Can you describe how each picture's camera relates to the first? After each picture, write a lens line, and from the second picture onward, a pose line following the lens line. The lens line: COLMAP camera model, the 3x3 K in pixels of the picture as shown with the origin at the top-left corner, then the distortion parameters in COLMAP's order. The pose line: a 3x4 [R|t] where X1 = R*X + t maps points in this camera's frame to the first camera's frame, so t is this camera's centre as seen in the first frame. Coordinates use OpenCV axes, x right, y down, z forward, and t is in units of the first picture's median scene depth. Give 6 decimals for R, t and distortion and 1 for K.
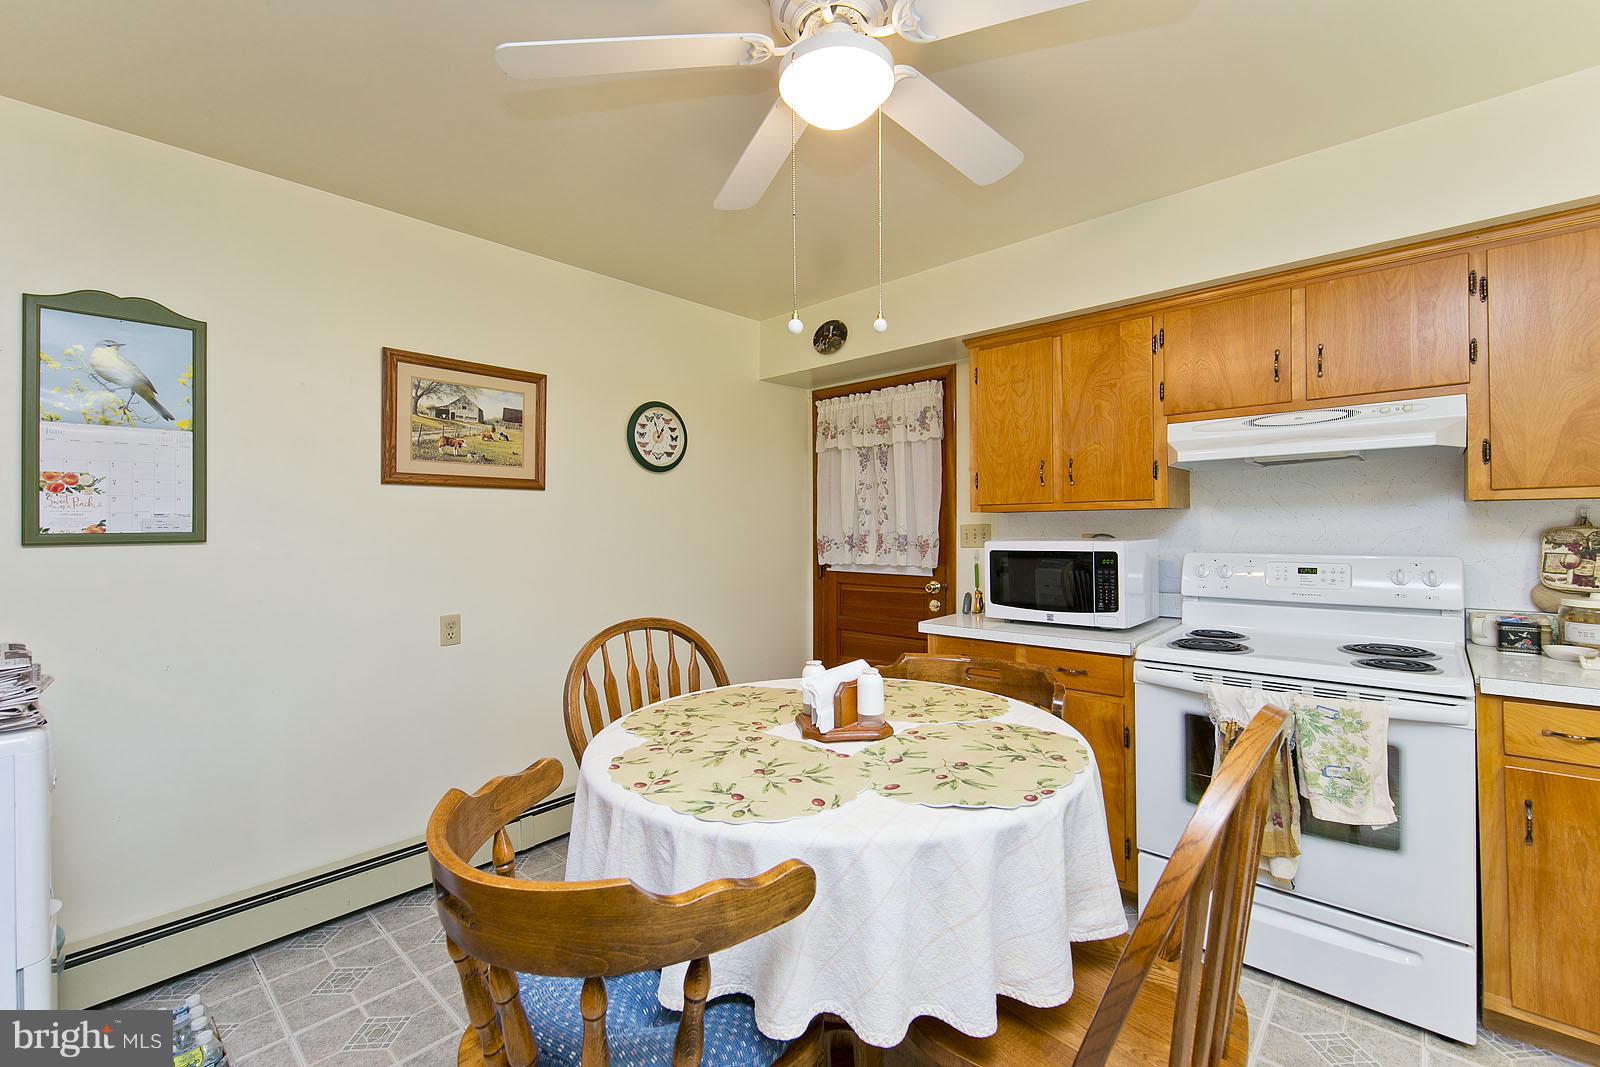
lens RADIAL K [[684.2, 0, 822.5], [0, 684.2, 531.9], [0, 0, 1]] dist [0.000585, -0.000040]
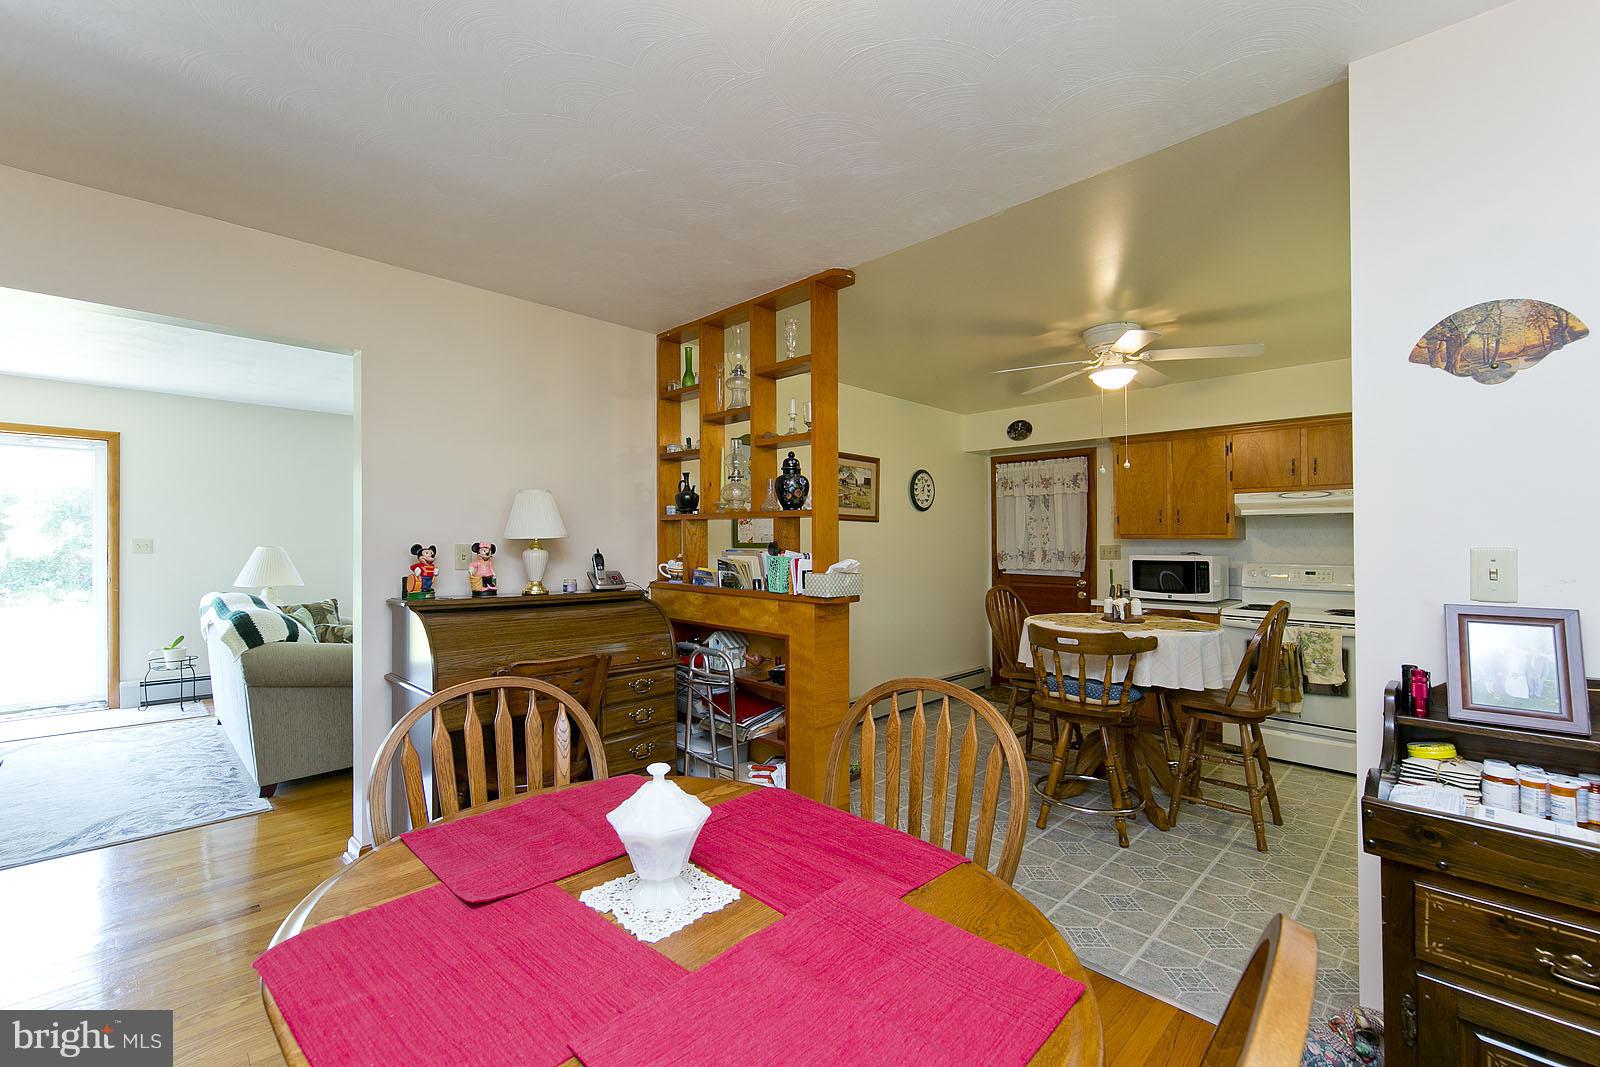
lens RADIAL K [[702.1, 0, 798.2], [0, 702.1, 526.8], [0, 0, 1]] dist [-0.015069, -0.000051]
pose [[0.998651, 0.016690, -0.049165, -0.554491], [-0.018210, 0.999365, -0.030621, 0.011858], [0.048623, 0.031475, 0.998321, -0.898697]]
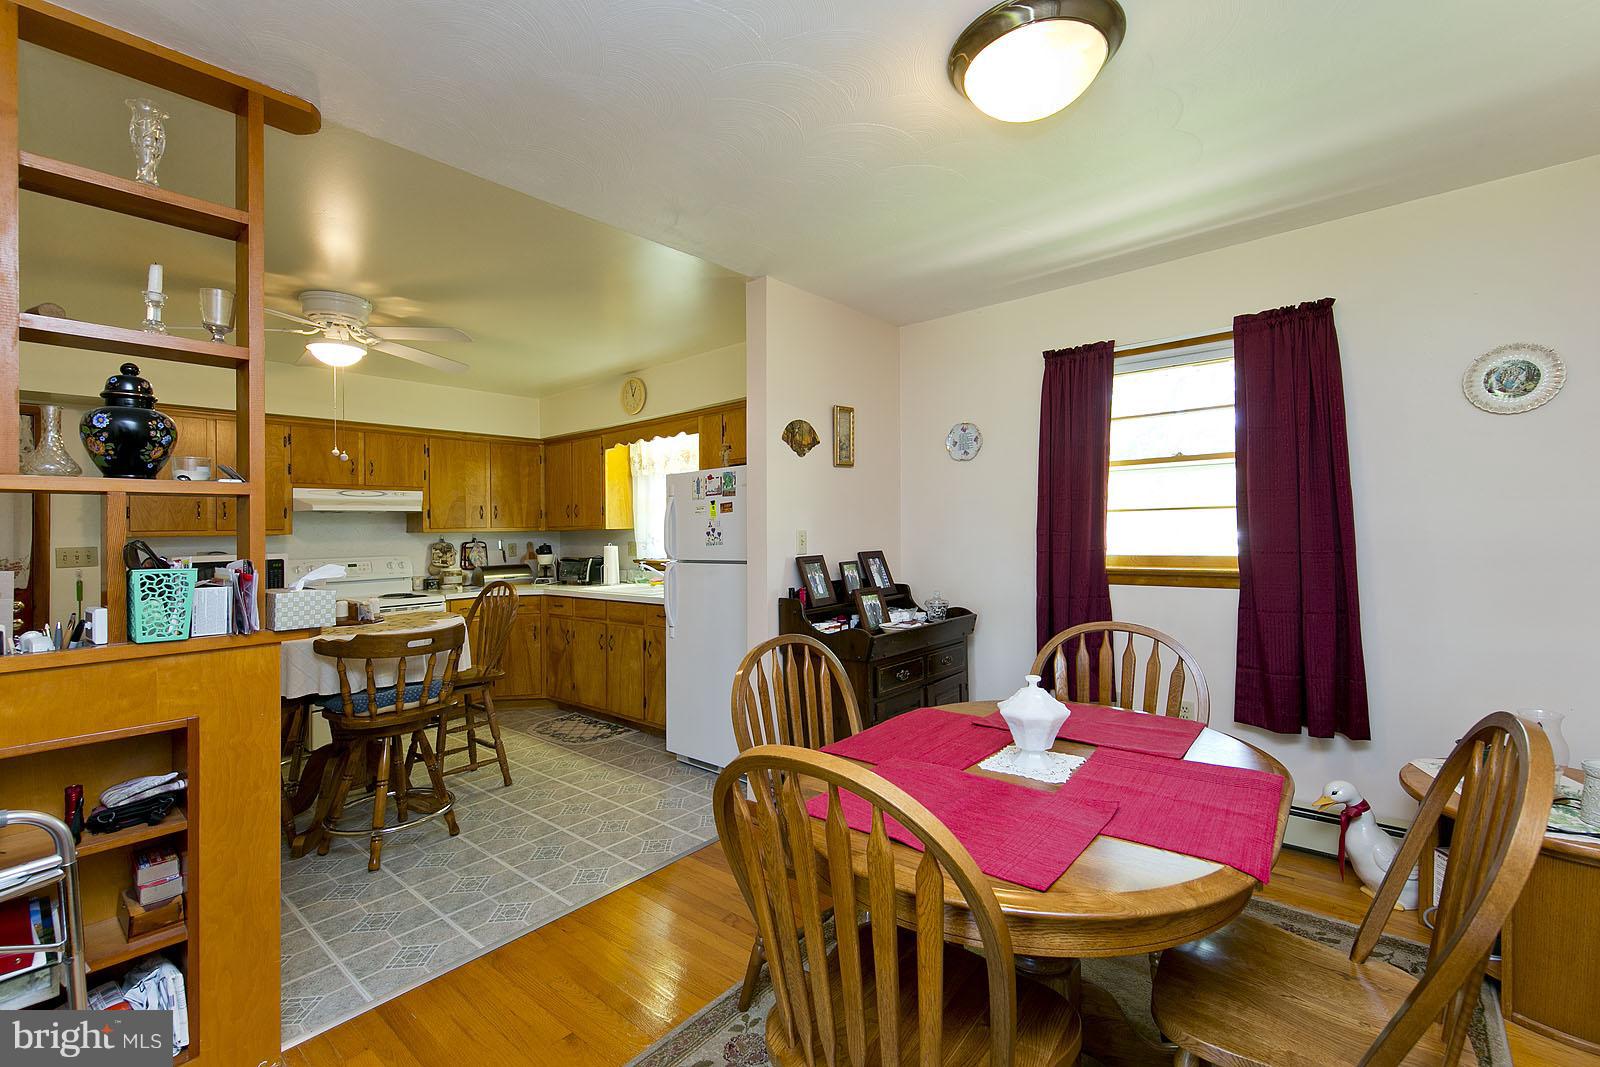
lens RADIAL K [[682.7, 0, 806.4], [0, 682.7, 532.1], [0, 0, 1]] dist [0.012686, -0.000139]
pose [[-0.035947, 0.010379, 0.999300, -1.260133], [0.029382, 0.999525, -0.009324, 0.013717], [-0.998922, 0.029026, -0.036235, -0.260818]]
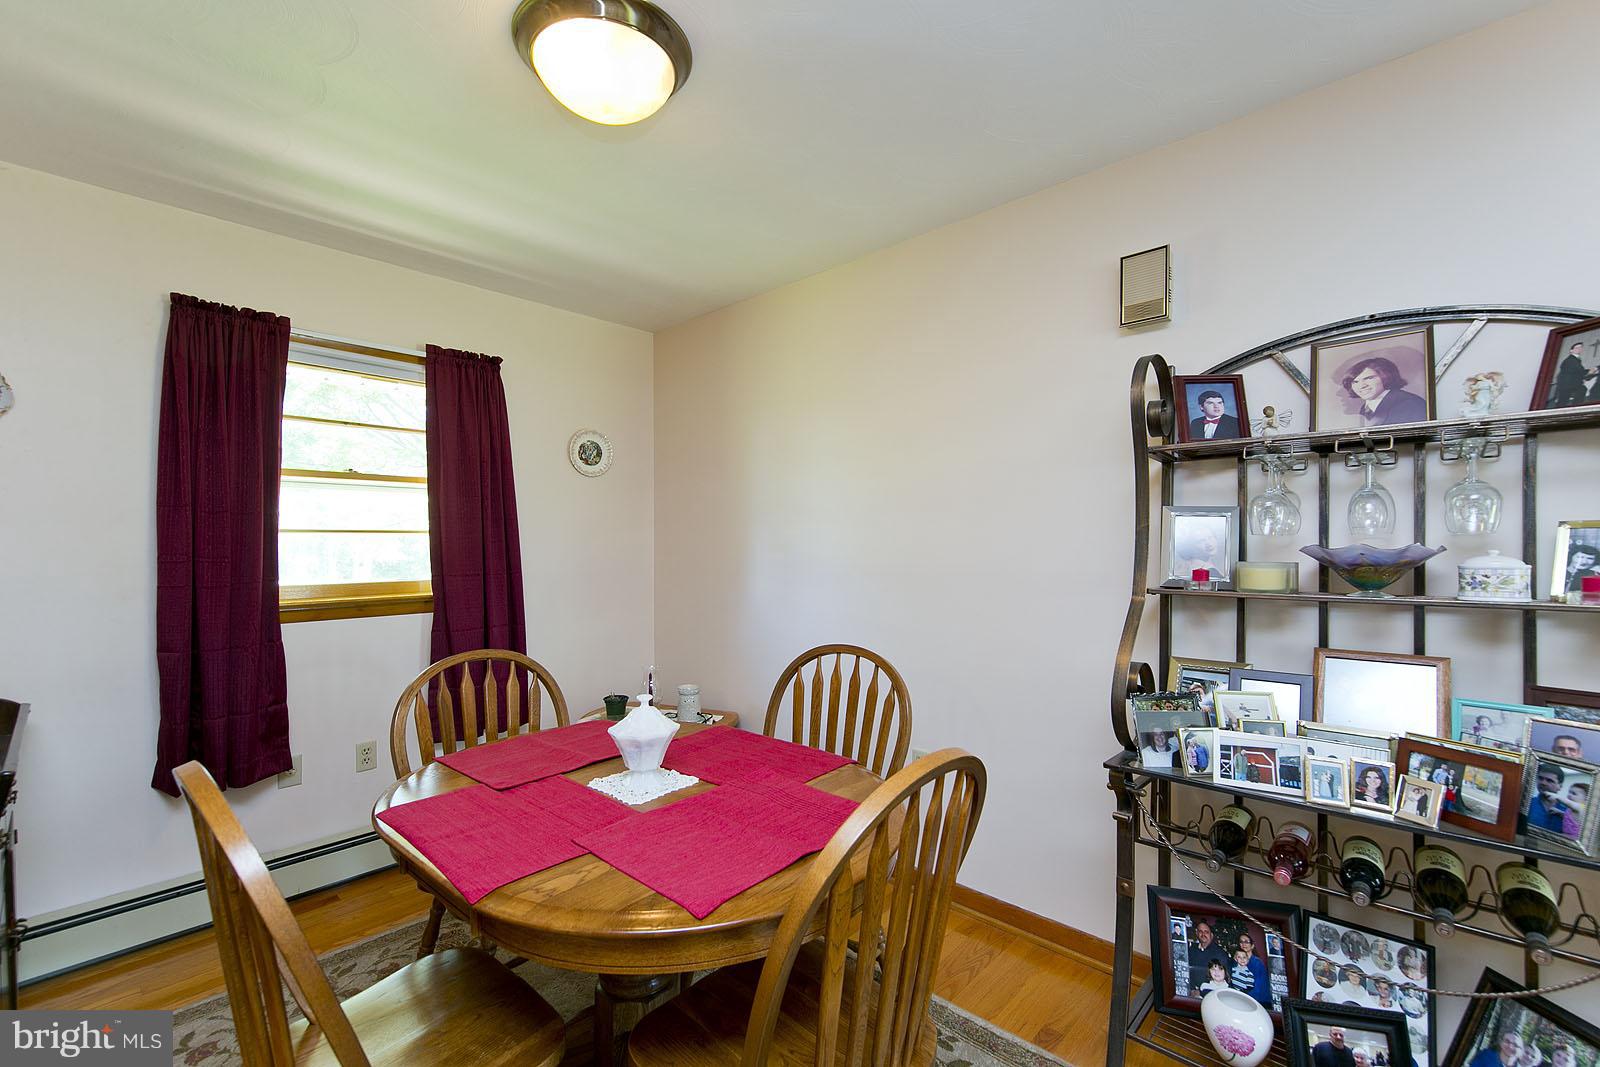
lens RADIAL K [[691.8, 0, 797.0], [0, 691.8, 555.0], [0, 0, 1]] dist [0.016709, 0.000062]
pose [[-0.999703, 0.020570, 0.013046, -0.811412], [0.020885, 0.999482, 0.024477, 0.005640], [-0.012535, 0.024743, -0.999615, 0.121707]]
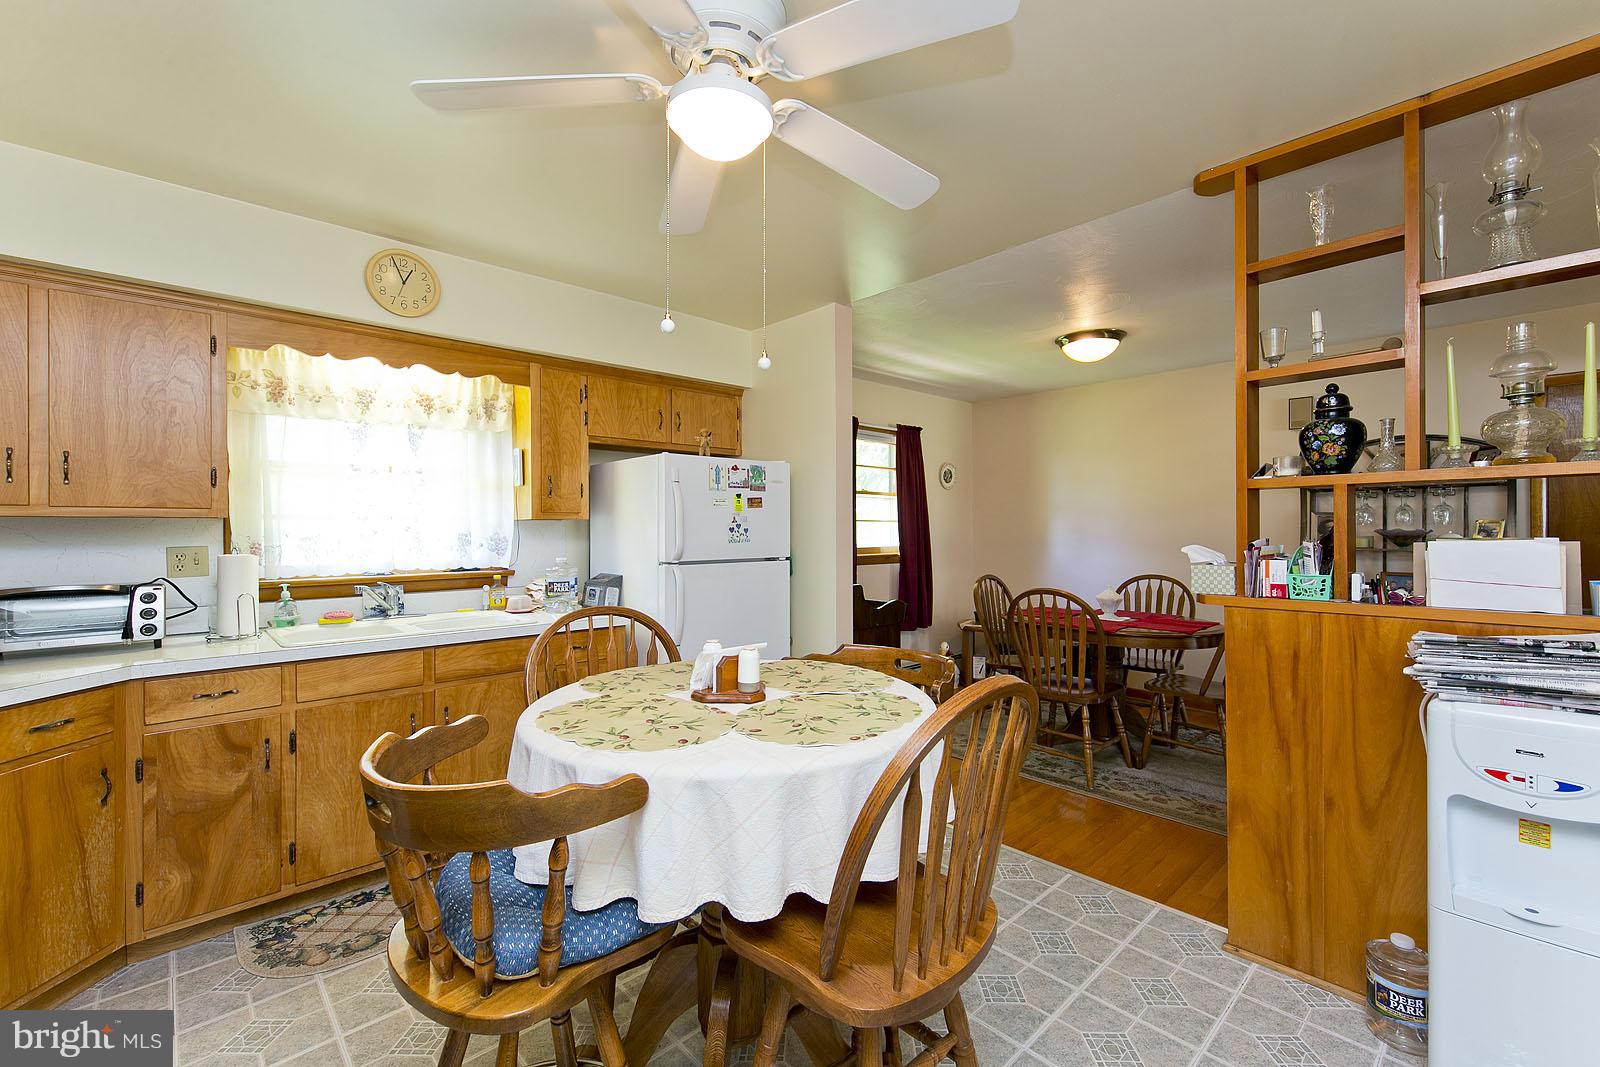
lens RADIAL K [[682.7, 0, 806.4], [0, 682.7, 532.1], [0, 0, 1]] dist [0.012686, -0.000139]
pose [[-0.997202, 0.014566, 0.073328, -0.092218], [0.015395, 0.999824, 0.010757, -0.008878], [-0.073158, 0.011856, -0.997250, 1.129434]]
